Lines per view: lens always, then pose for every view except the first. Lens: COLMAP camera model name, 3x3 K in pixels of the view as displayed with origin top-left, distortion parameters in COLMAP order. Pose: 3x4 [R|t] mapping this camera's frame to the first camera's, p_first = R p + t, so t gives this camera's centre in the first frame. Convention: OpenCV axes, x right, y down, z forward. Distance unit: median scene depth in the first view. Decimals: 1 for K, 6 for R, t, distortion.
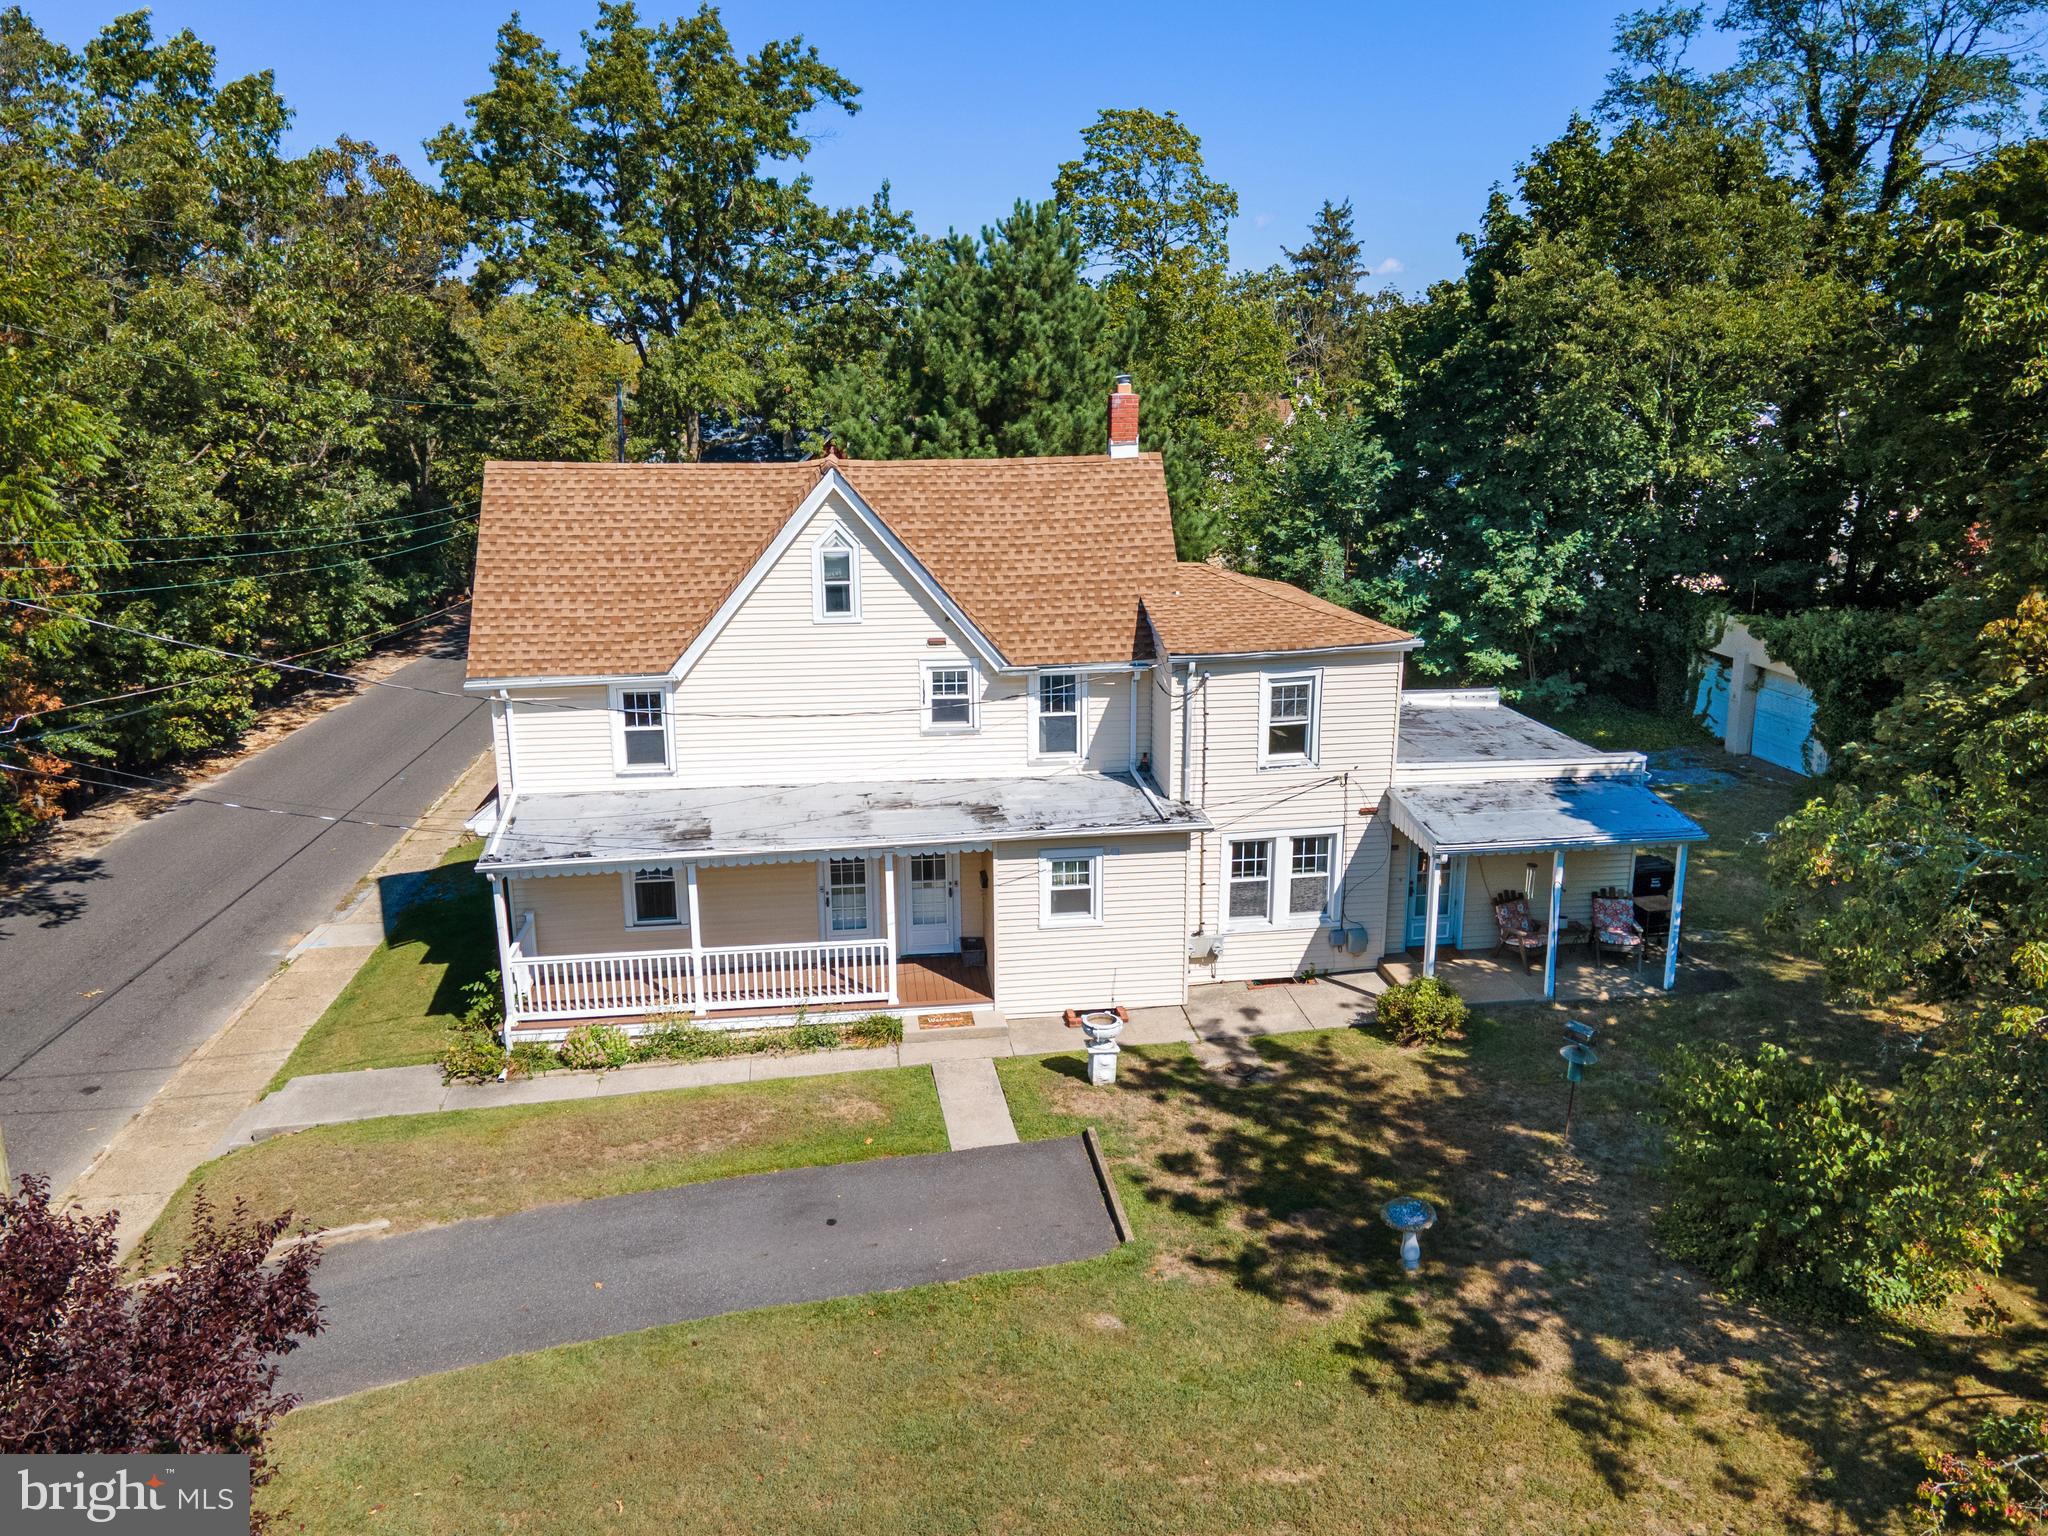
lens RADIAL K [[1505.8, 0, 1027.3], [0, 1505.8, 766.6], [0, 0, 1]] dist [0.010345, 0.046189]
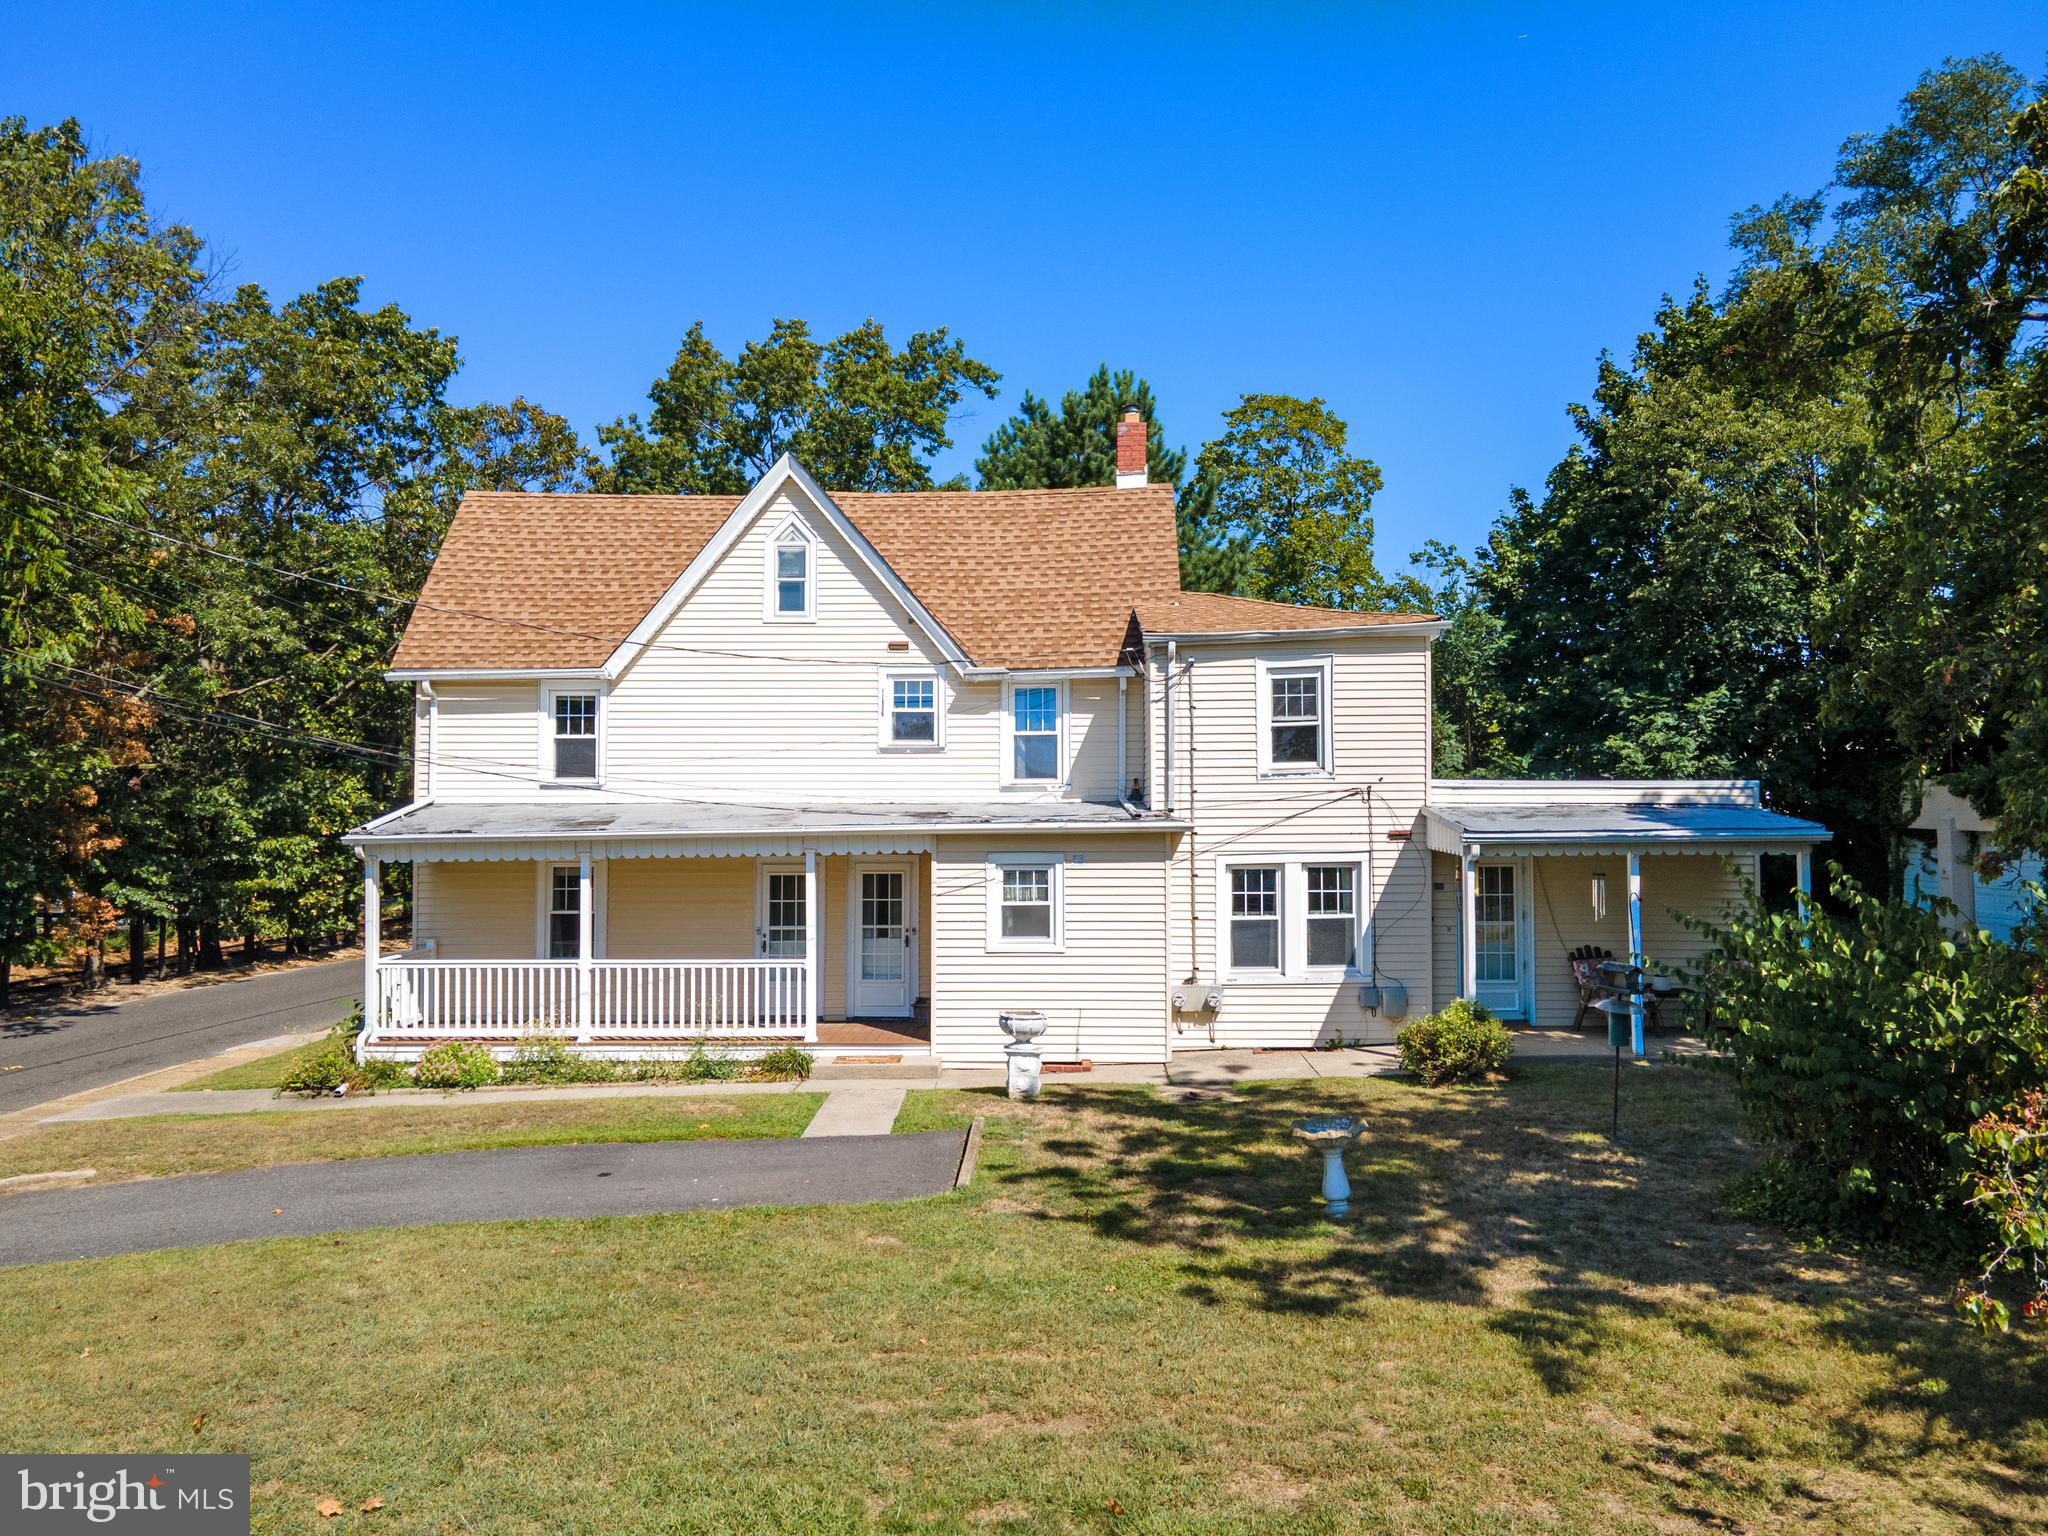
lens RADIAL K [[1506.6, 0, 1027.8], [0, 1506.6, 764.1], [0, 0, 1]] dist [0.008255, 0.050269]
pose [[0.988115, -0.002916, -0.153691, 0.155168], [-0.040552, 0.959457, -0.278923, 0.233750], [0.148273, 0.281840, 0.947935, 0.183709]]
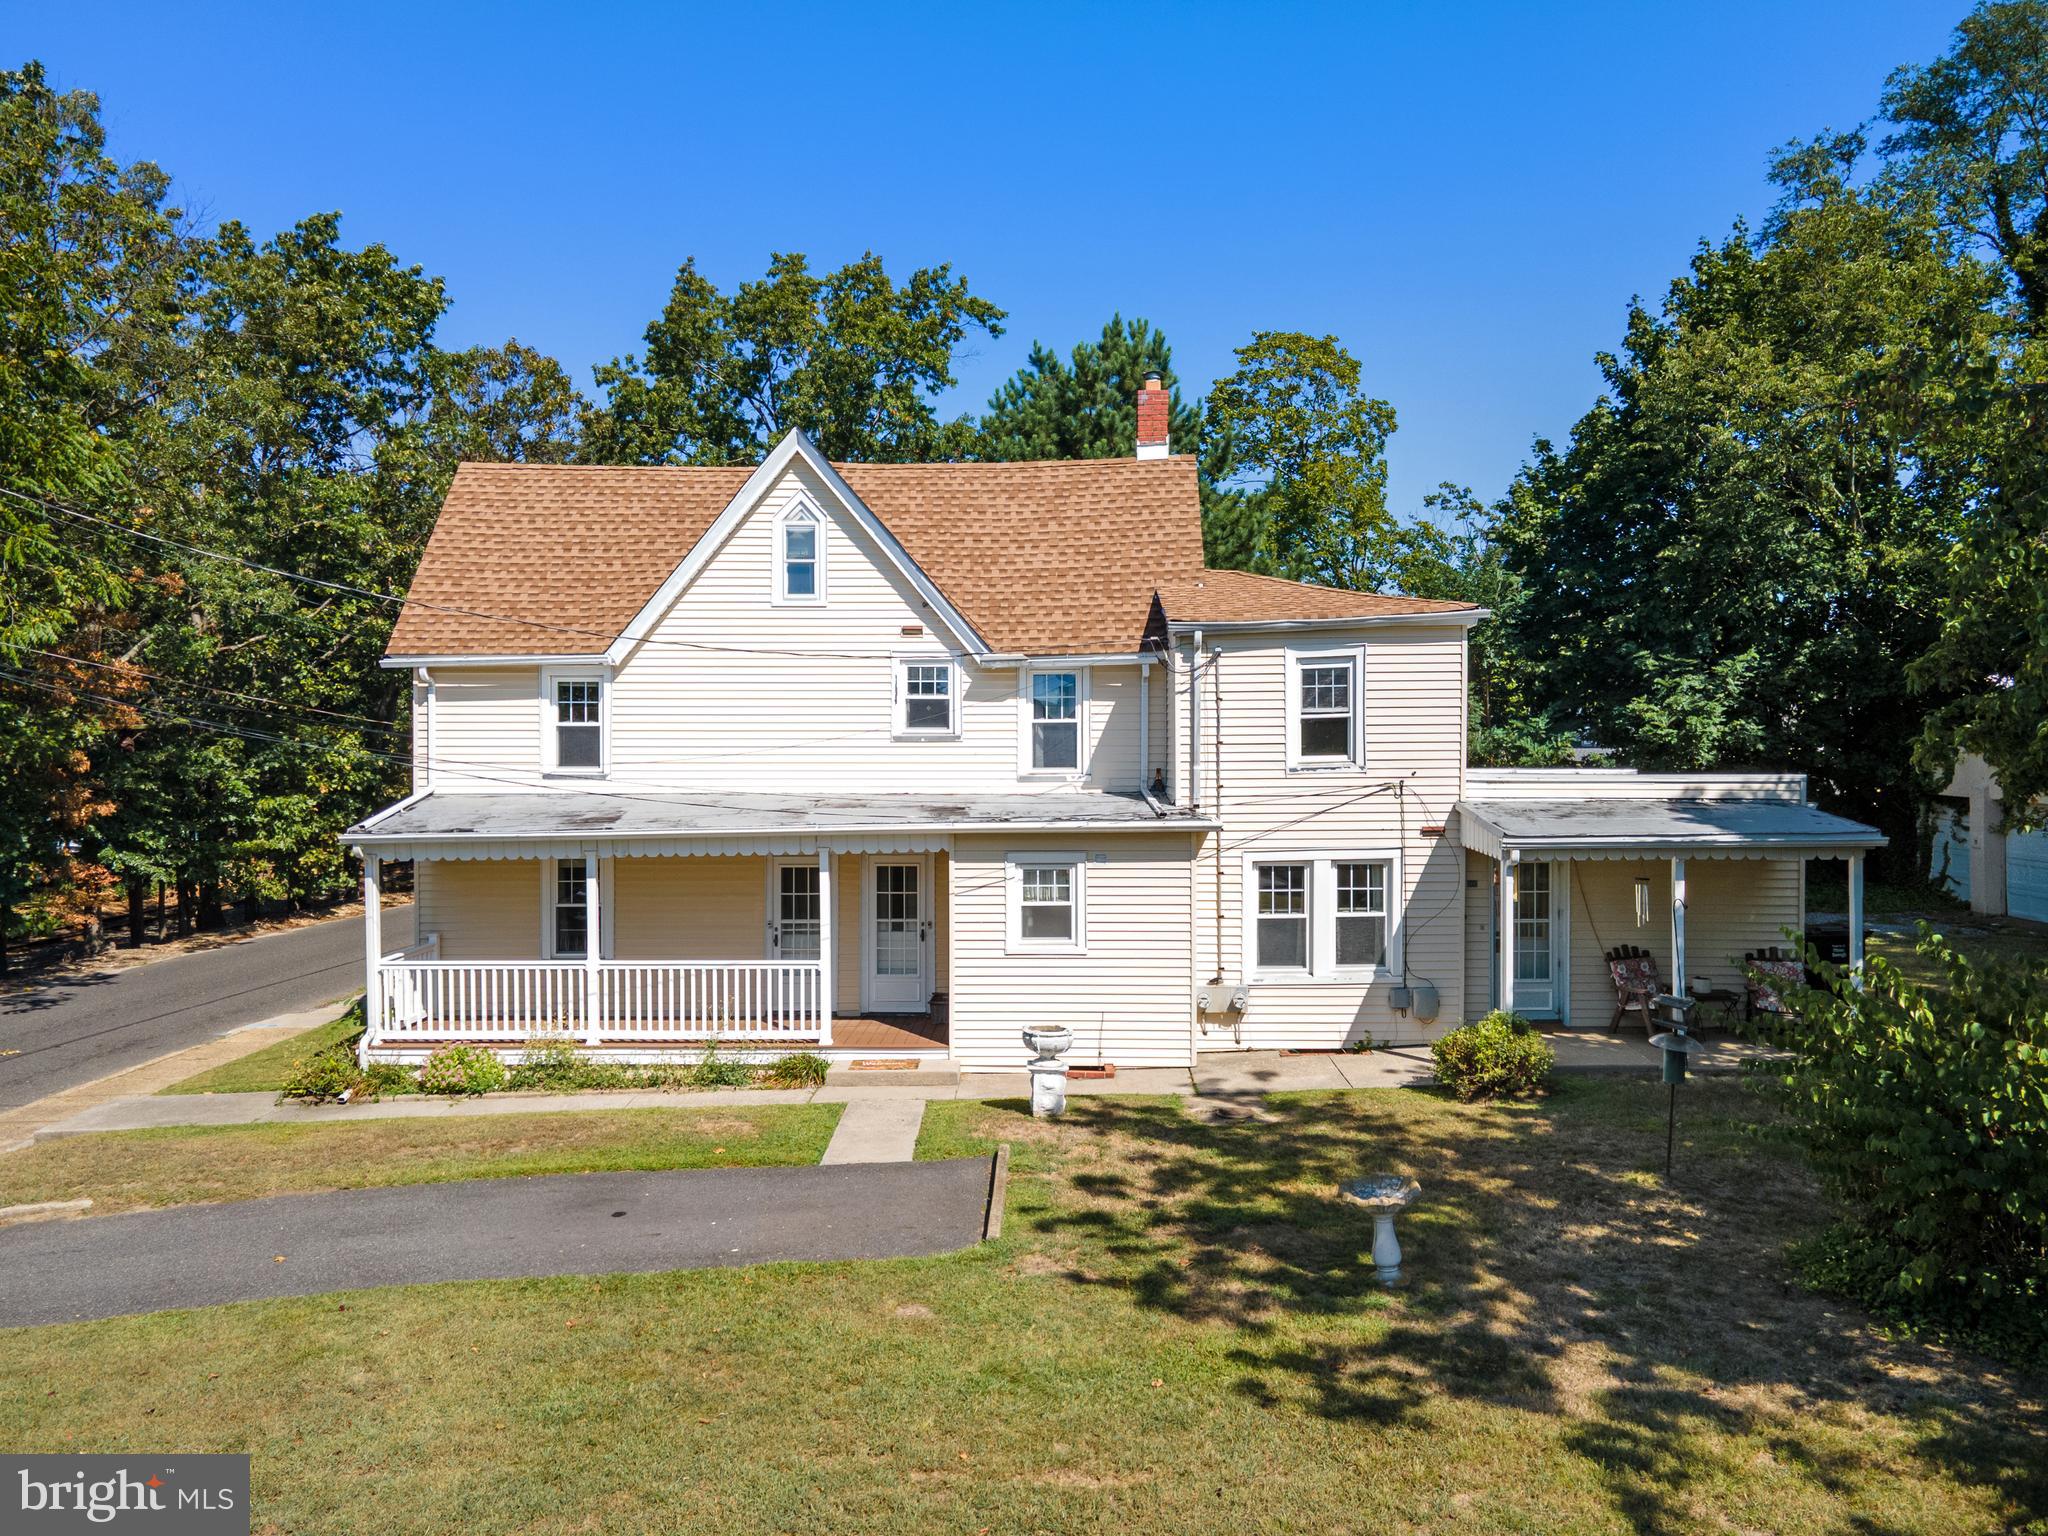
lens RADIAL K [[1505.8, 0, 1027.3], [0, 1505.8, 766.6], [0, 0, 1]] dist [0.010345, 0.046189]
pose [[0.988151, 0.004218, -0.153430, 0.139364], [-0.039698, 0.972632, -0.228933, 0.189992], [0.148265, 0.232311, 0.961275, 0.200279]]
